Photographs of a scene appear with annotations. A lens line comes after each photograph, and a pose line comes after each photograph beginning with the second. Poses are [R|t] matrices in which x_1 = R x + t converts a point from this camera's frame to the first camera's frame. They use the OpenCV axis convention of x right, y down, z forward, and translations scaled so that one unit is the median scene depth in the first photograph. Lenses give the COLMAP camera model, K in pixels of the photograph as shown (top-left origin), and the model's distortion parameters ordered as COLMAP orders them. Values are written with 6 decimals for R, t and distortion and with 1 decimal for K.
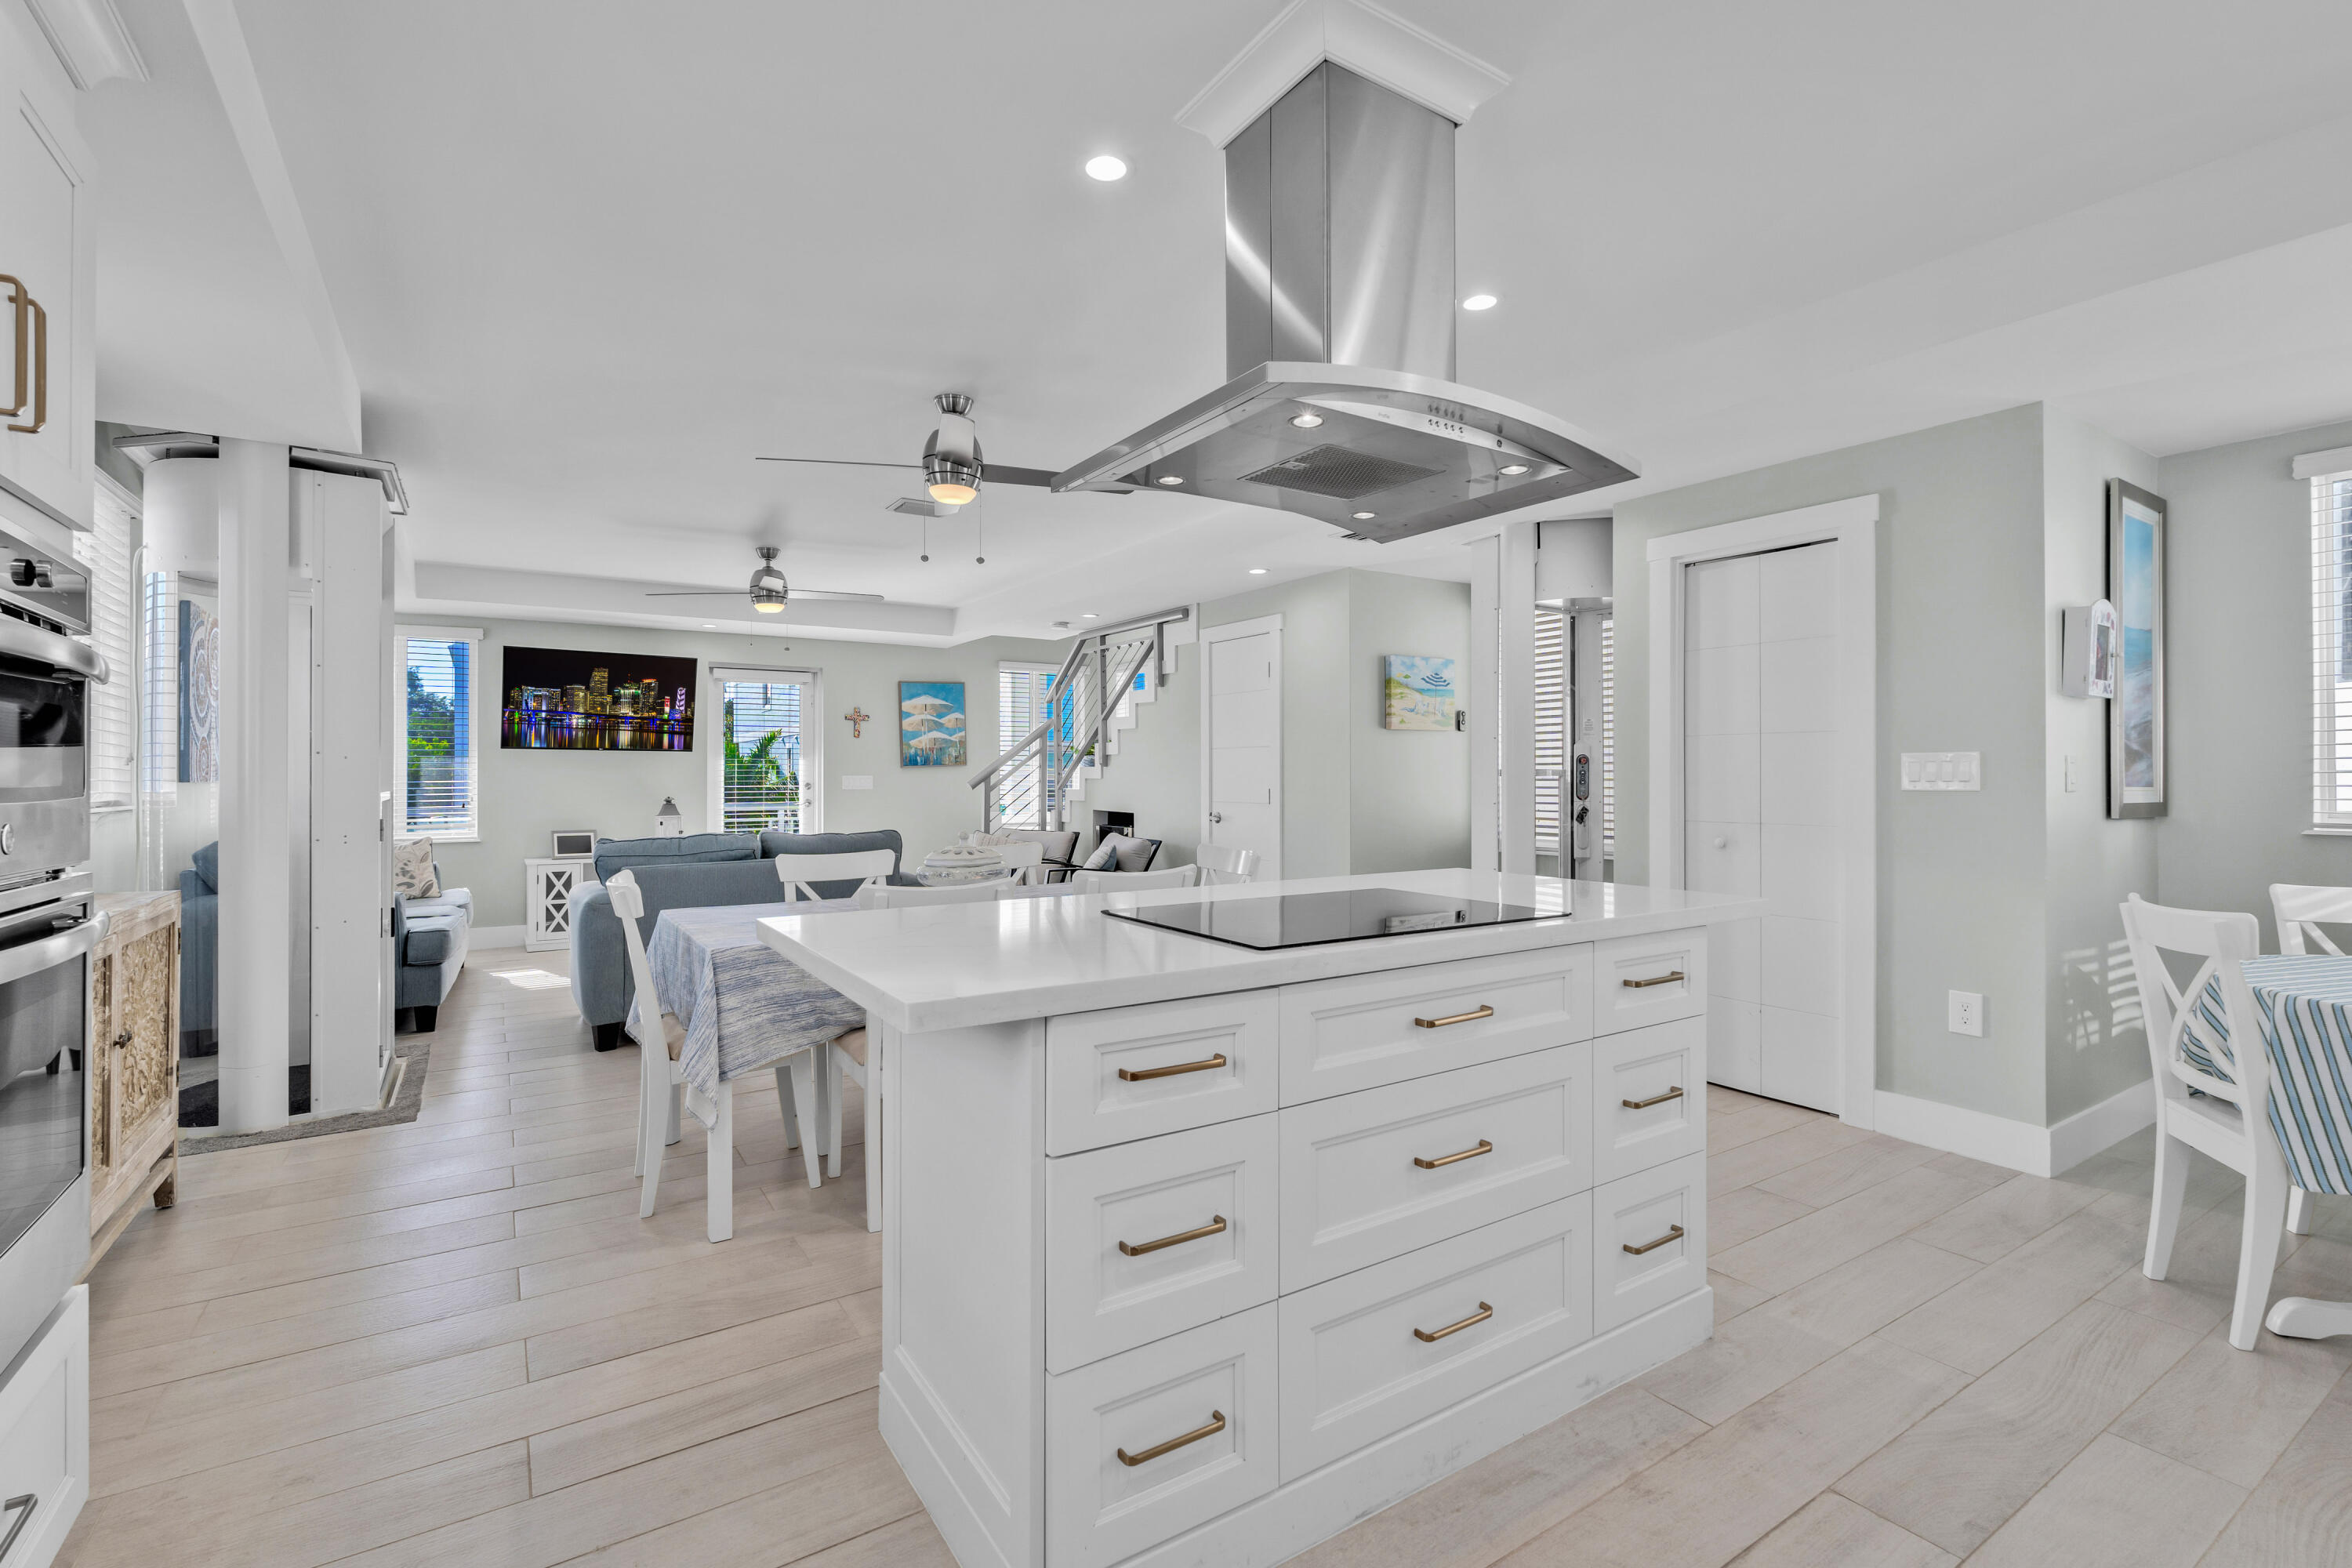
lens RADIAL K [[1045.4, 0, 1186.0], [0, 1045.4, 766.4], [0, 0, 1]] dist [-0.000583, -0.001213]
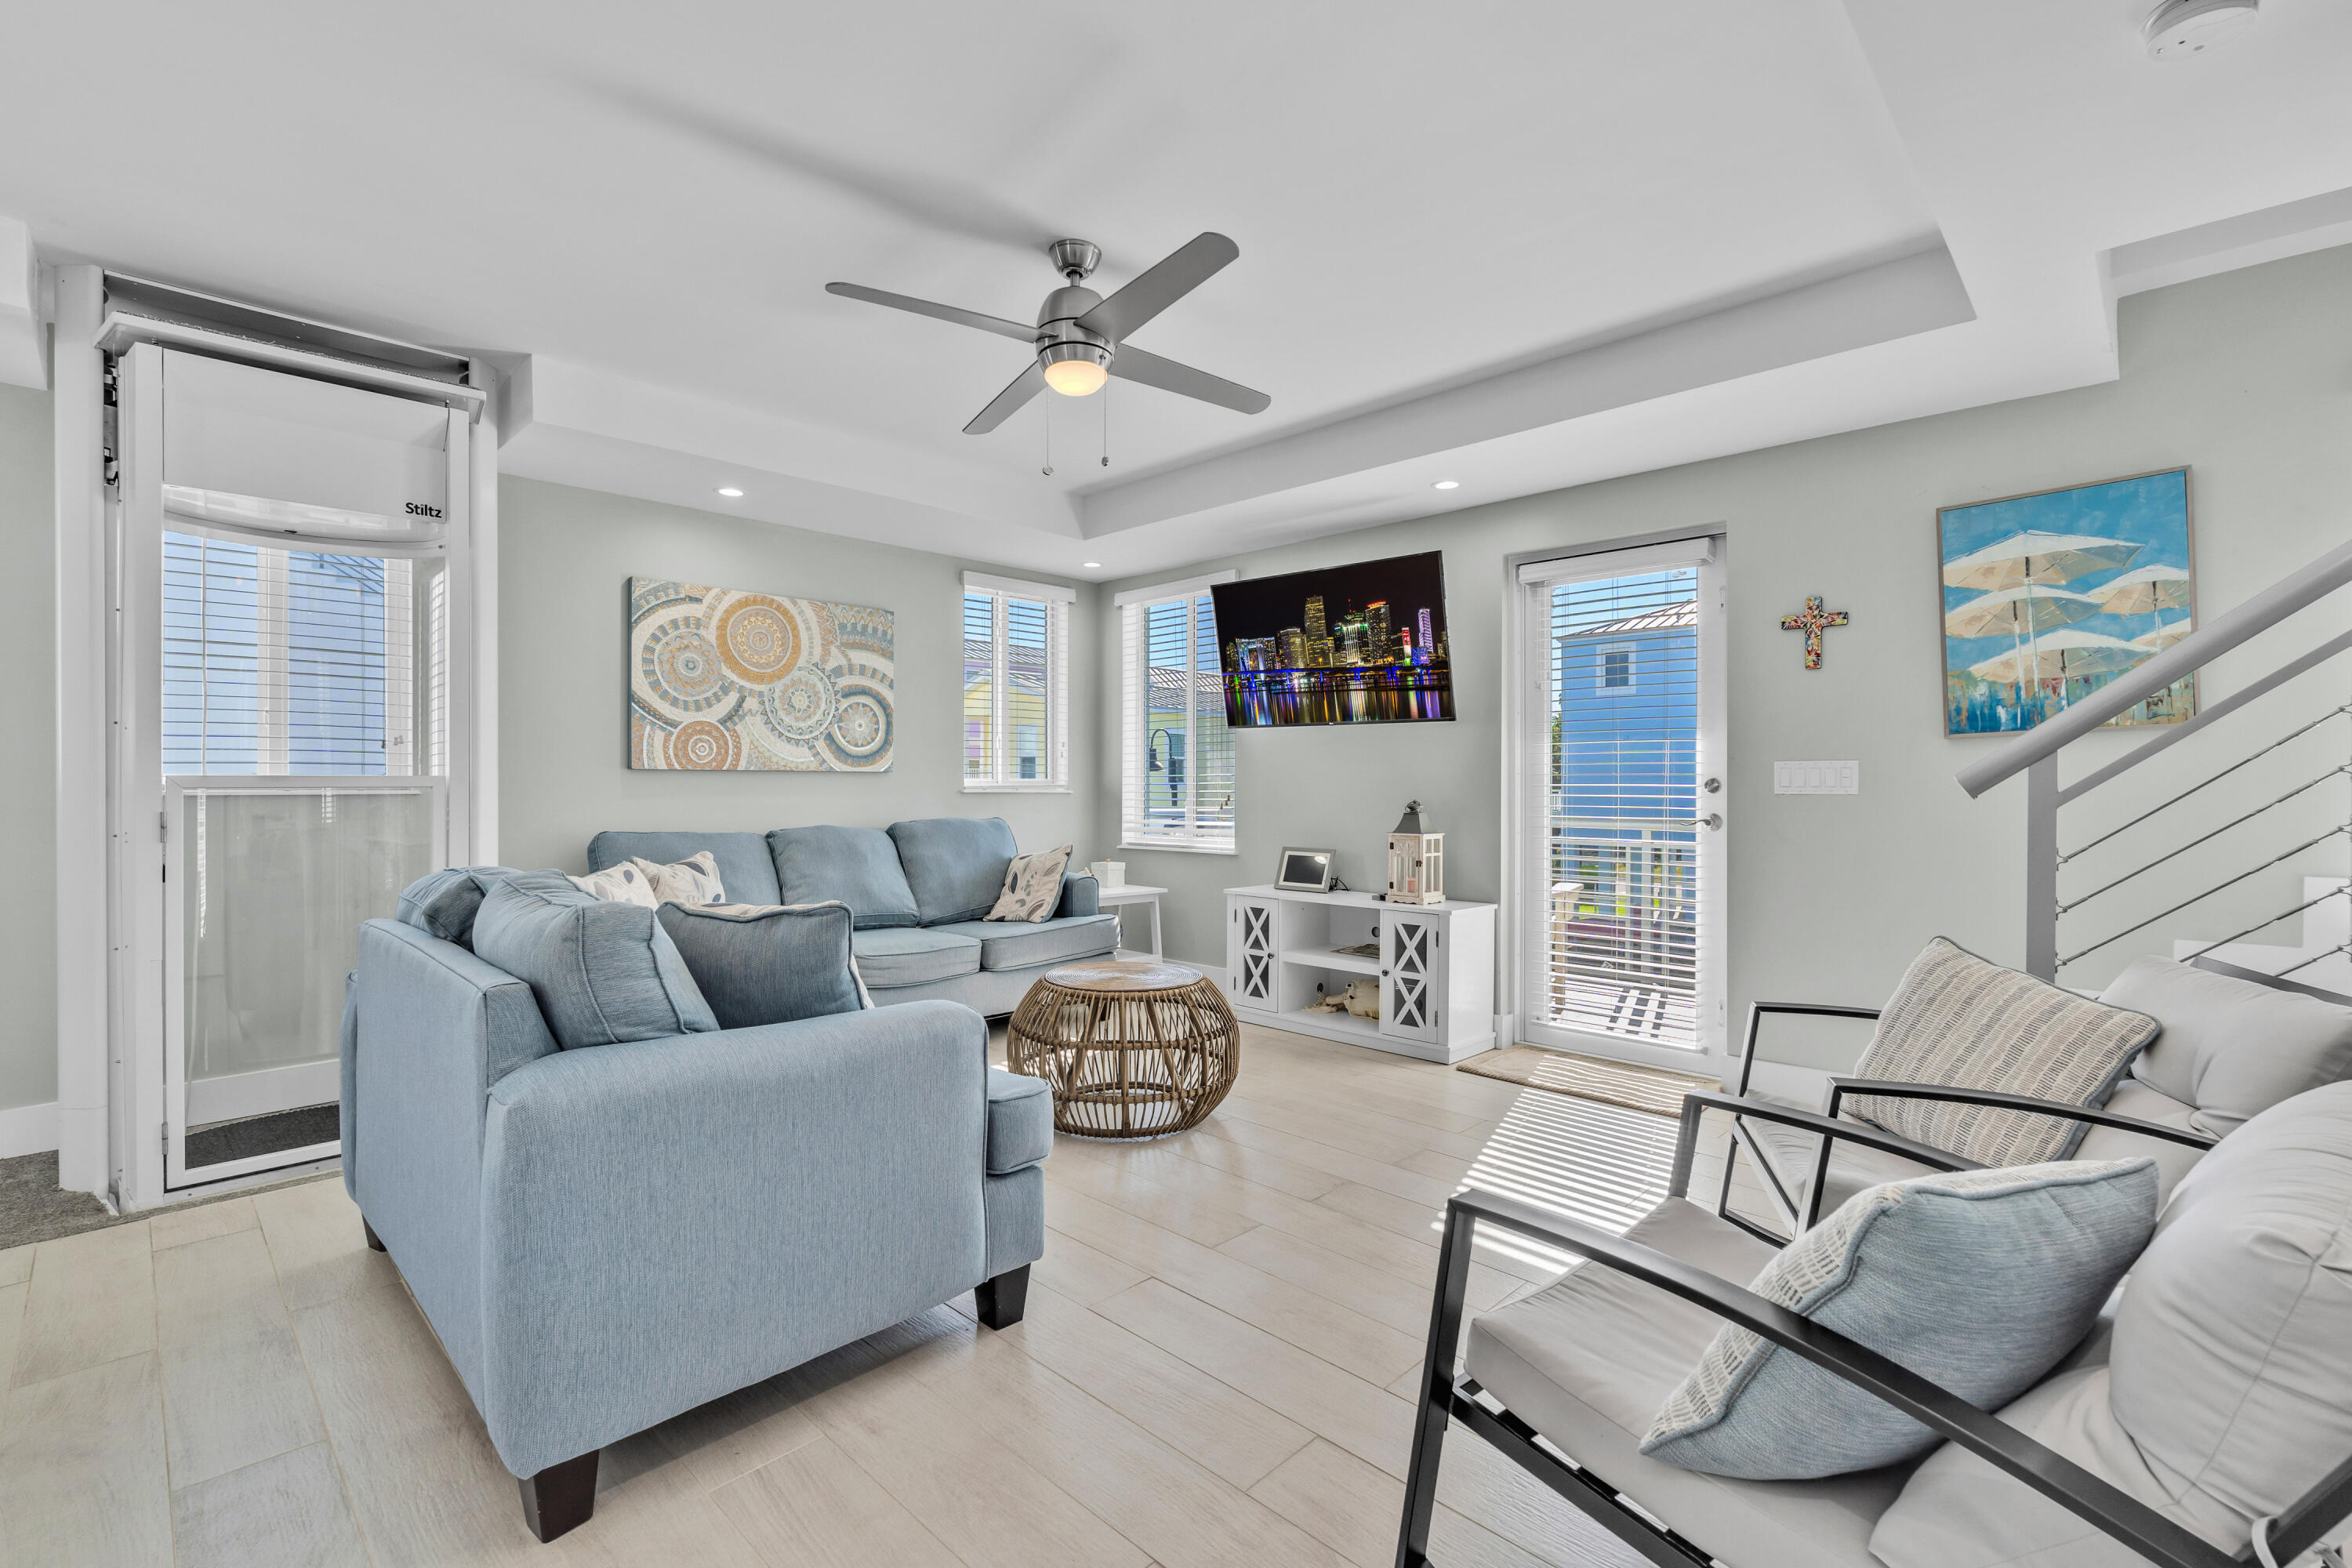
lens RADIAL K [[1045.4, 0, 1187.4], [0, 1045.4, 764.6], [0, 0, 1]] dist [-0.000583, -0.001213]
pose [[0.198927, -0.014733, -0.979904, 0.047679], [0.004649, 0.999890, -0.014090, 0.017337], [0.980003, -0.001753, 0.198973, 0.781371]]
